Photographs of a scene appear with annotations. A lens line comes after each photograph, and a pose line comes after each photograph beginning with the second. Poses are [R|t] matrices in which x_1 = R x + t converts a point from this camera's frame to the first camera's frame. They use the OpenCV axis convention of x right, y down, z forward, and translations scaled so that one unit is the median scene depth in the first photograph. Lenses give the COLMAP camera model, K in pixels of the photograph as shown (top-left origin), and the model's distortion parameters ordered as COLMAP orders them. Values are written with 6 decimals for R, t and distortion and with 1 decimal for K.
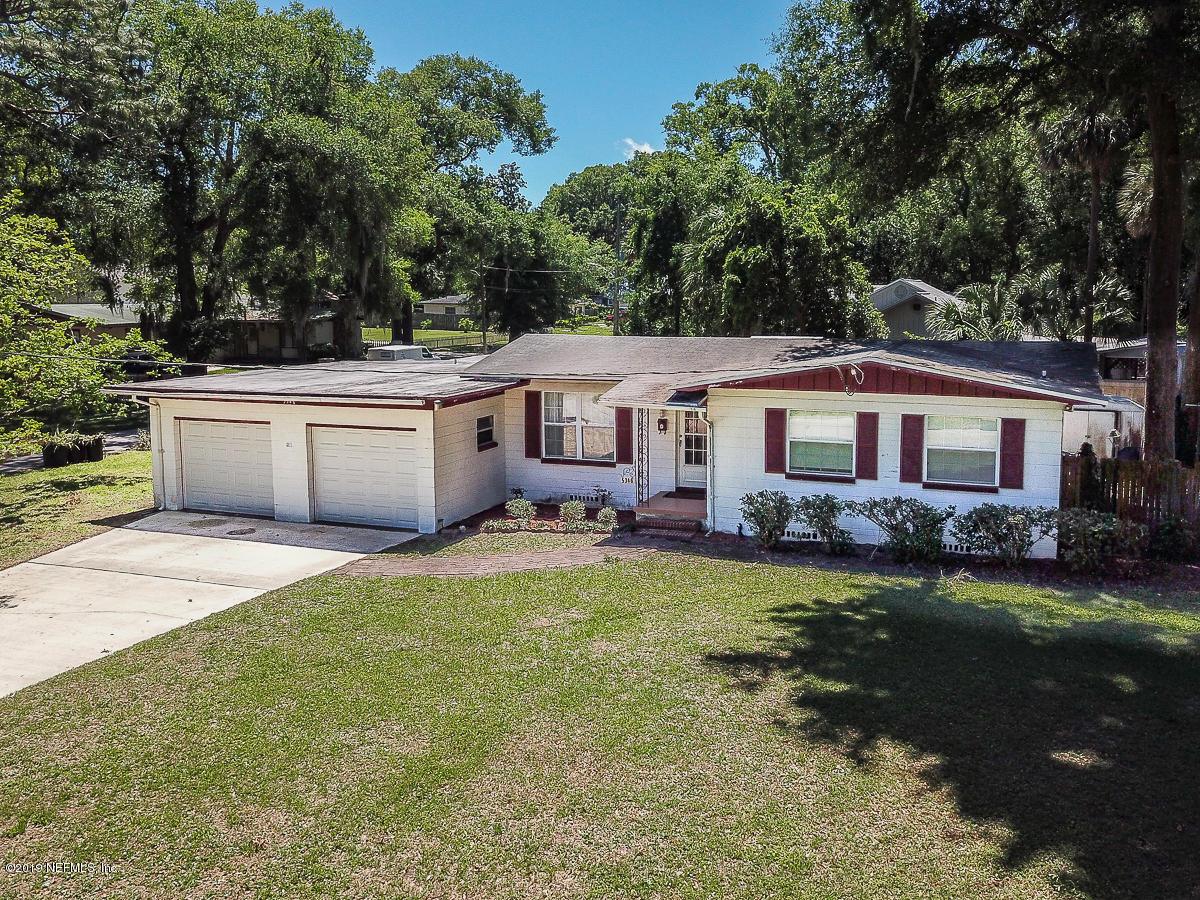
lens RADIAL K [[1231.3, 0, 600.0], [0, 1231.3, 450.0], [0, 0, 1]] dist [0.221115, -0.005308]
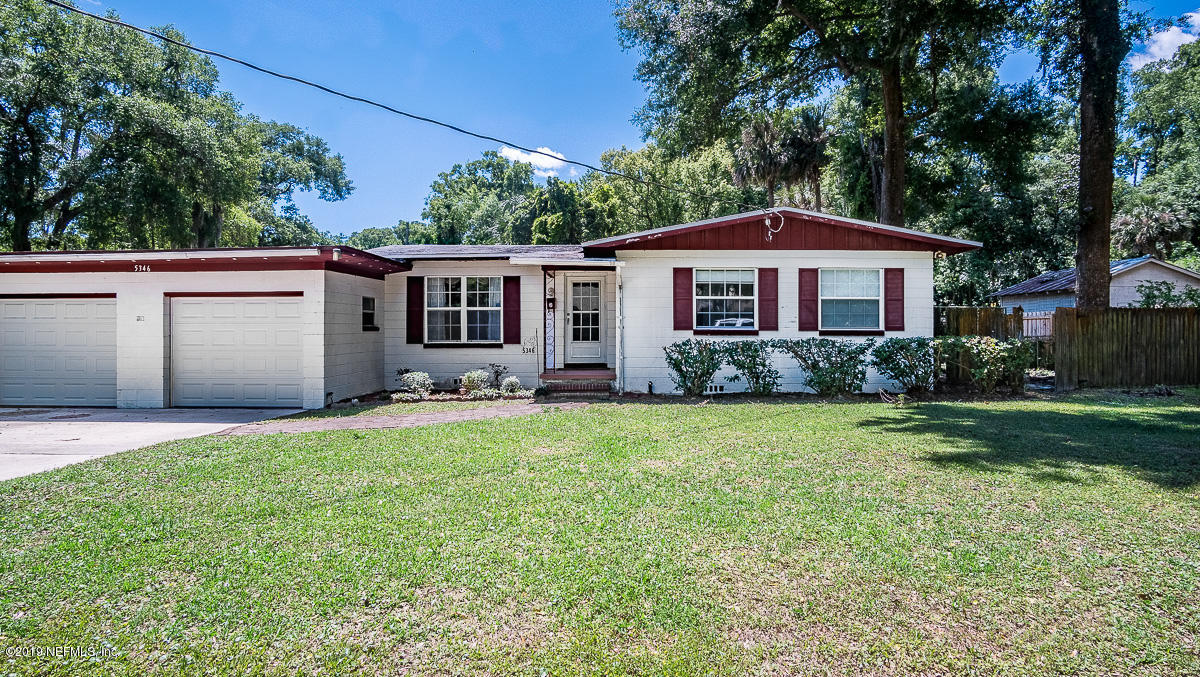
lens RADIAL K [[734.5, 0, 600.0], [0, 734.5, 338.5], [0, 0, 1]] dist [-0.002178, 0.018791]
pose [[0.939687, 0.003022, 0.342022, -0.122415], [0.051194, 0.987454, -0.149377, 0.103449], [-0.338182, 0.157877, 0.927743, 0.412690]]
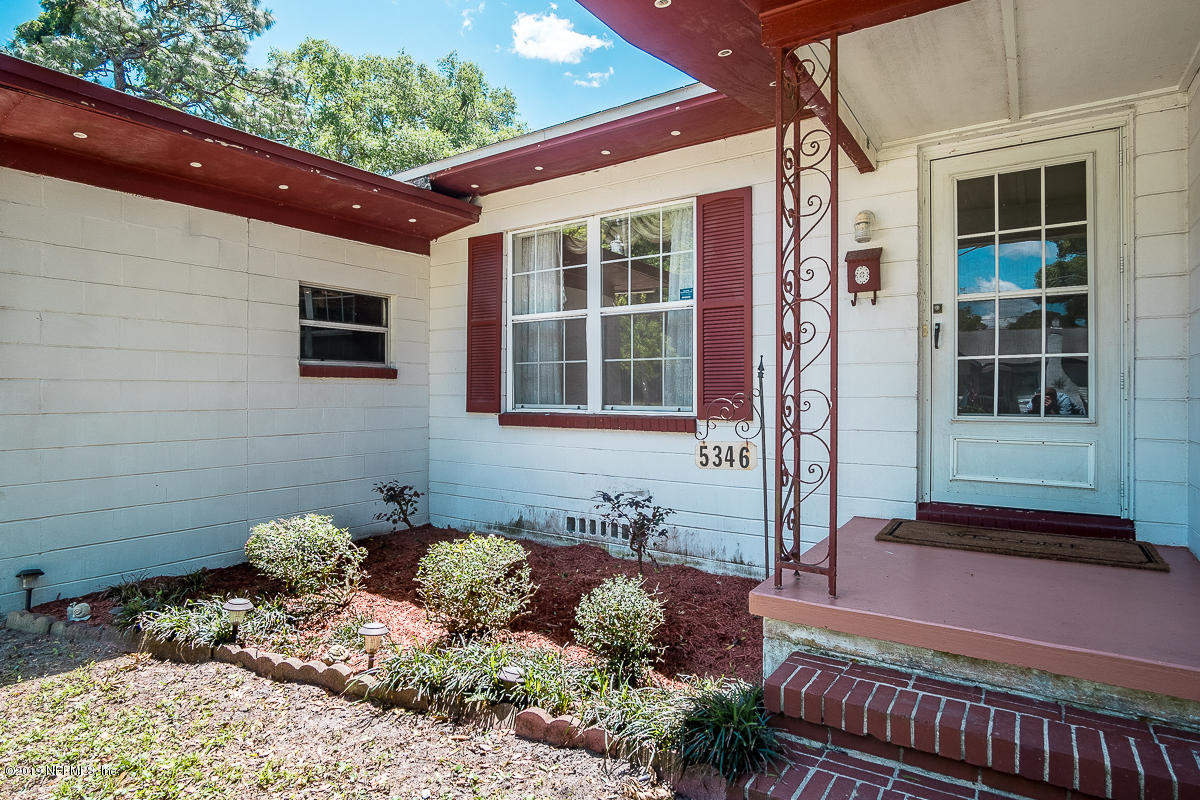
lens RADIAL K [[635.2, 0, 600.0], [0, 635.2, 400.0], [0, 0, 1]] dist [-0.014379, 0.000812]
pose [[0.976378, 0.015356, -0.215522, 0.024234], [-0.049696, 0.986690, -0.154835, 0.032784], [0.210275, 0.161889, 0.964145, 0.853757]]
